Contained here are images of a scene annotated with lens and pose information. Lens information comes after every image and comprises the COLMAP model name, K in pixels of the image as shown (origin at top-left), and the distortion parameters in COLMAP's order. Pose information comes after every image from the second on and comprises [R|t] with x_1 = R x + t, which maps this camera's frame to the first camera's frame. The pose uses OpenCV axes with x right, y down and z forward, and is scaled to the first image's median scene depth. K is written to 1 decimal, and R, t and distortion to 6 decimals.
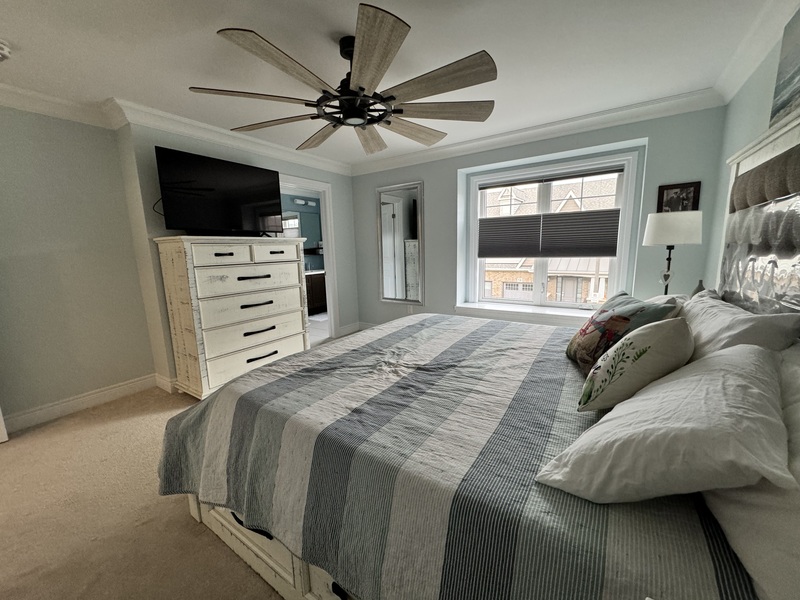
lens RADIAL K [[318.5, 0, 400.2], [0, 318.5, 300.9], [0, 0, 1]] dist [0.000767, -0.000721]
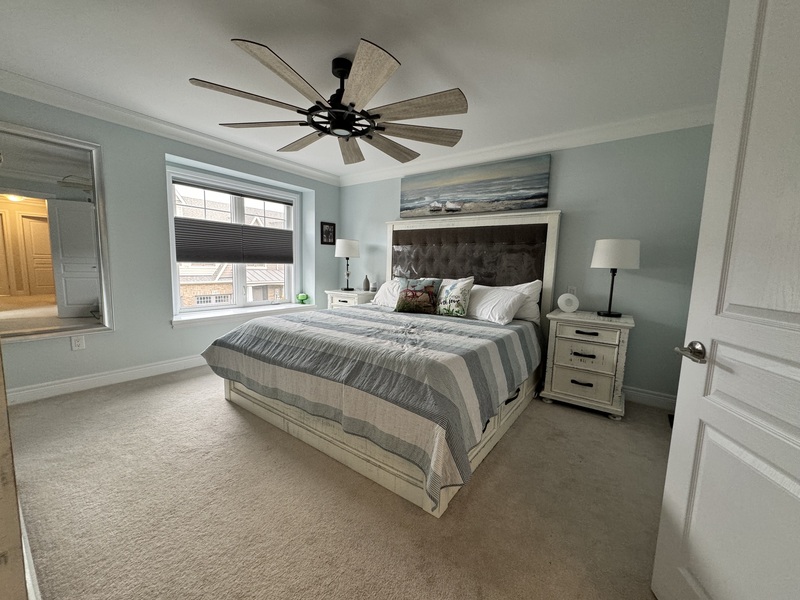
lens RADIAL K [[318.5, 0, 399.3], [0, 318.5, 299.5], [0, 0, 1]] dist [0.000767, -0.000721]
pose [[0.045258, -0.086979, 0.995182, -0.688839], [0.133814, 0.987752, 0.080244, -0.028122], [-0.989972, 0.129537, 0.056343, 0.436398]]
